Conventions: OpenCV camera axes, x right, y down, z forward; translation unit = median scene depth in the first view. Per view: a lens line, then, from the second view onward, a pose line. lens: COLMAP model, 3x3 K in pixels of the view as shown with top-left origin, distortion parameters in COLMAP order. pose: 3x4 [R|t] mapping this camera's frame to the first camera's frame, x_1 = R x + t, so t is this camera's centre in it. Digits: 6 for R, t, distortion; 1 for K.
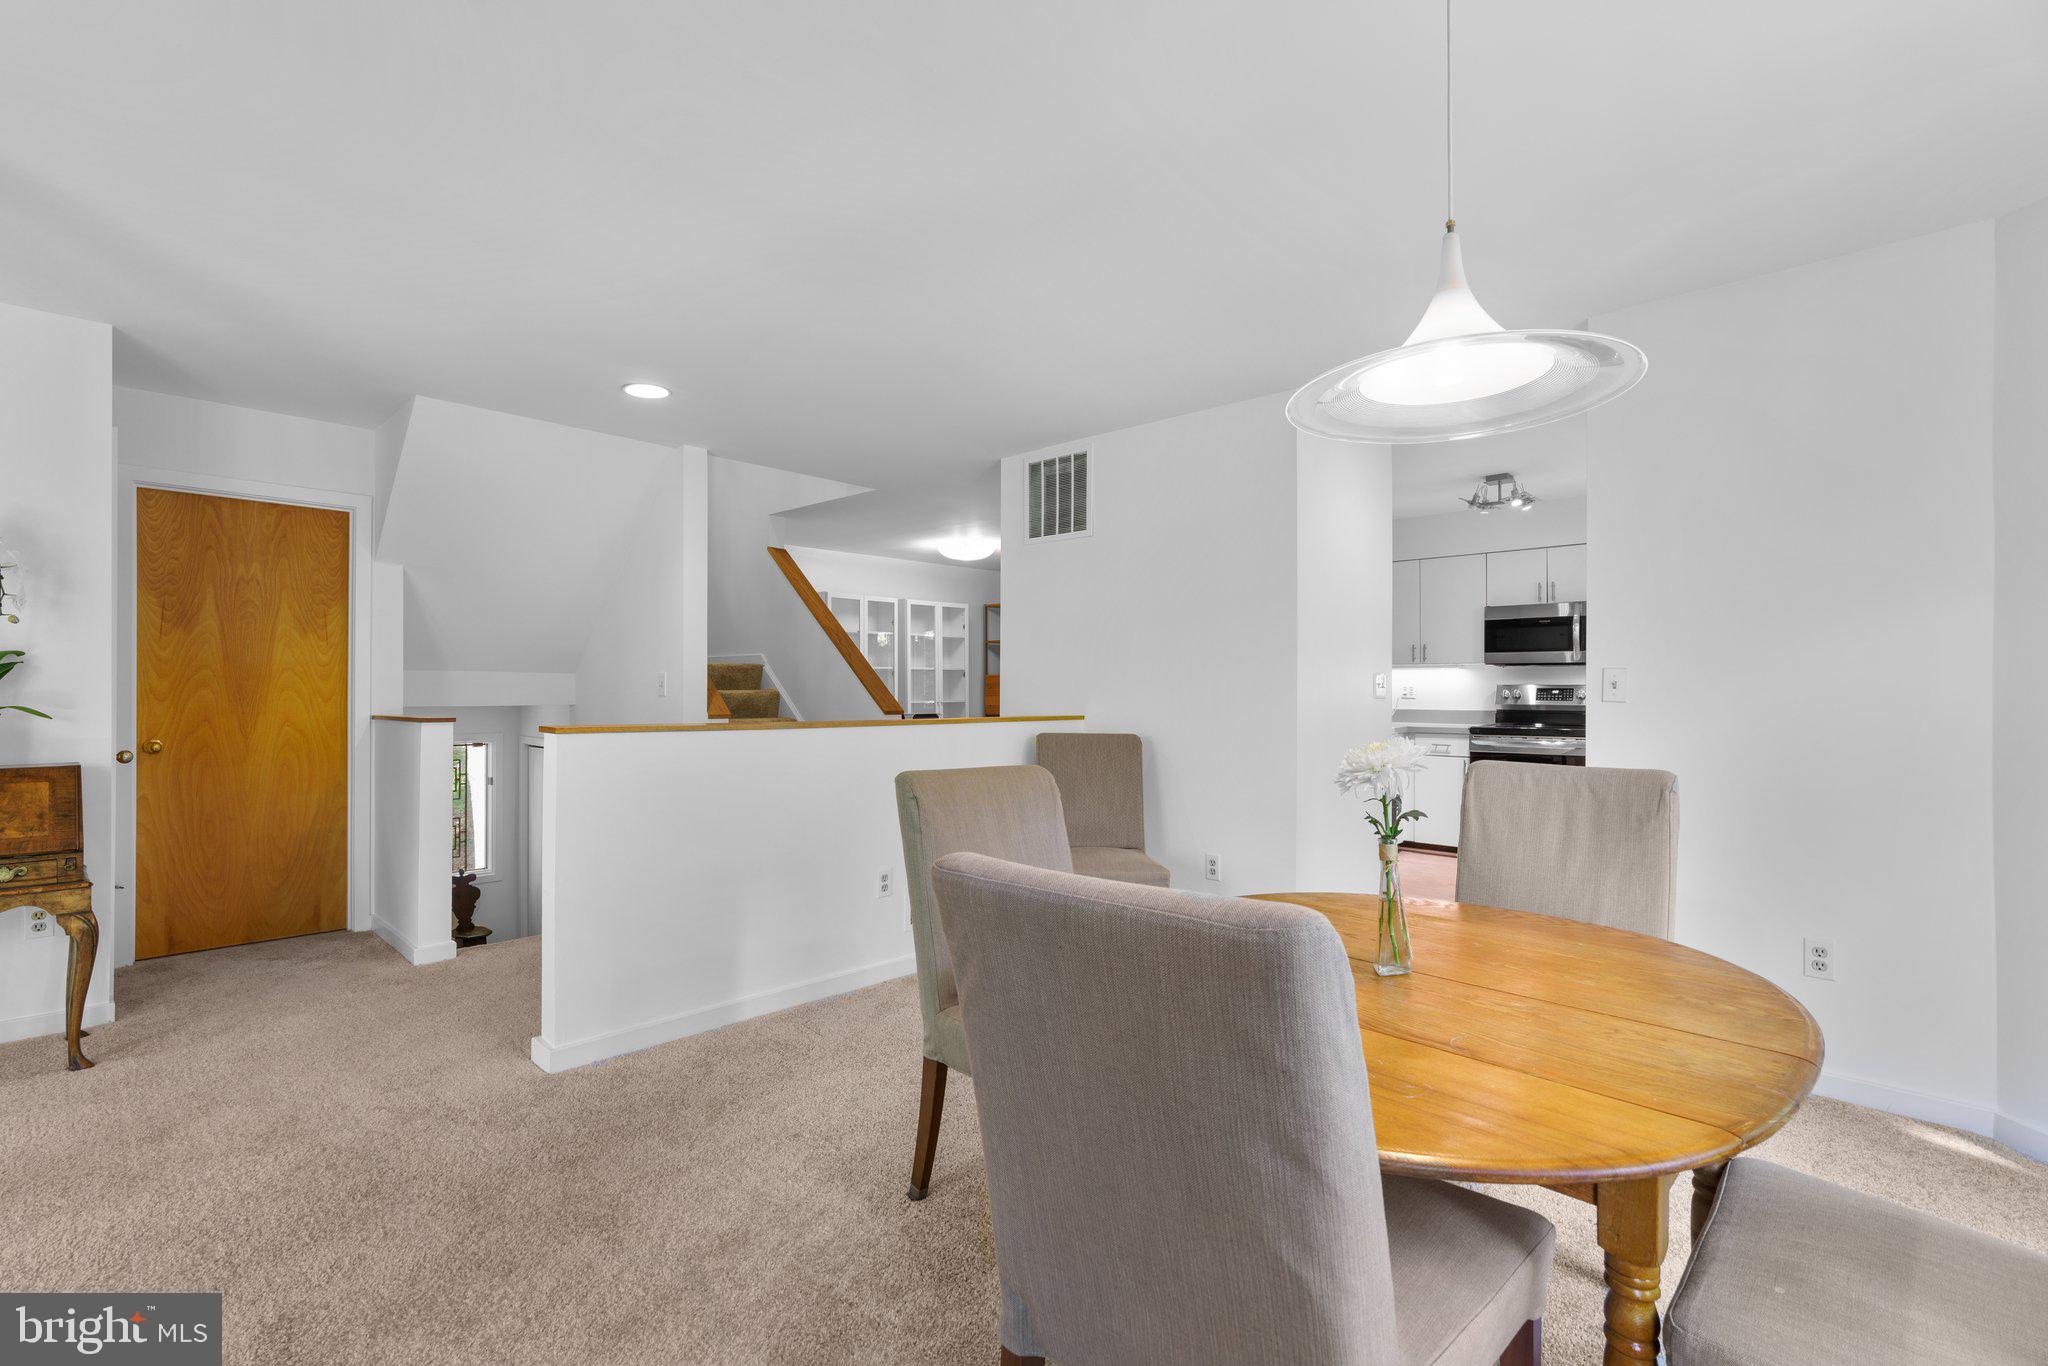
lens RADIAL K [[920.5, 0, 1012.5], [0, 920.5, 687.6], [0, 0, 1]] dist [-0.004080, 0.000647]
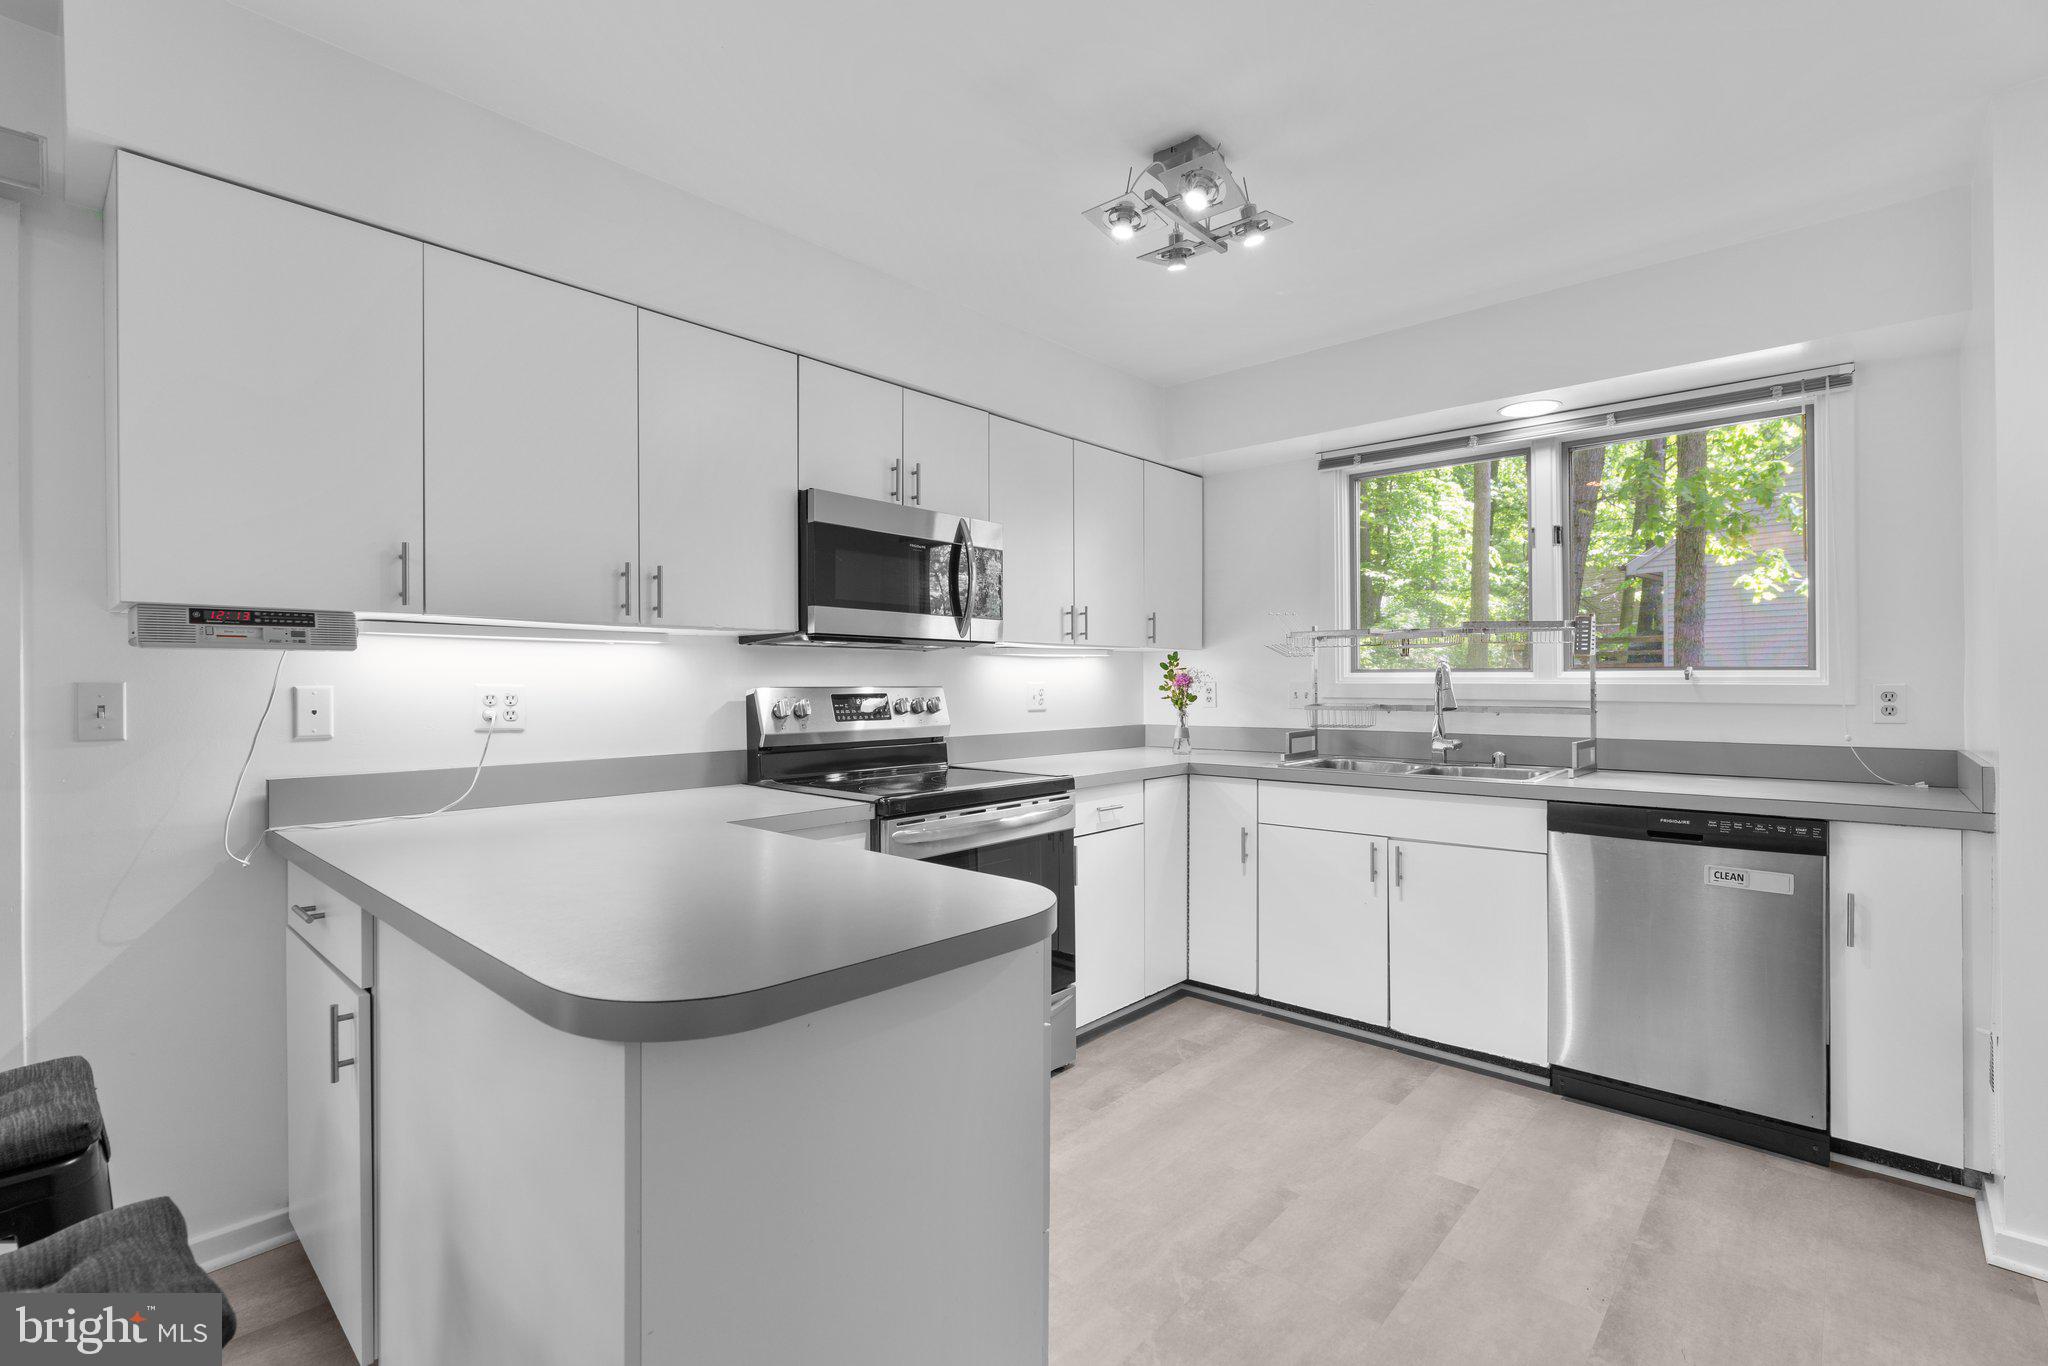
lens RADIAL K [[920.5, 0, 1012.5], [0, 920.5, 687.6], [0, 0, 1]] dist [-0.004080, 0.000647]
pose [[-0.021361, -0.008109, 0.999739, 0.122098], [0.004275, 0.999957, 0.008202, -0.005883], [-0.999763, 0.004449, -0.021326, 0.937277]]
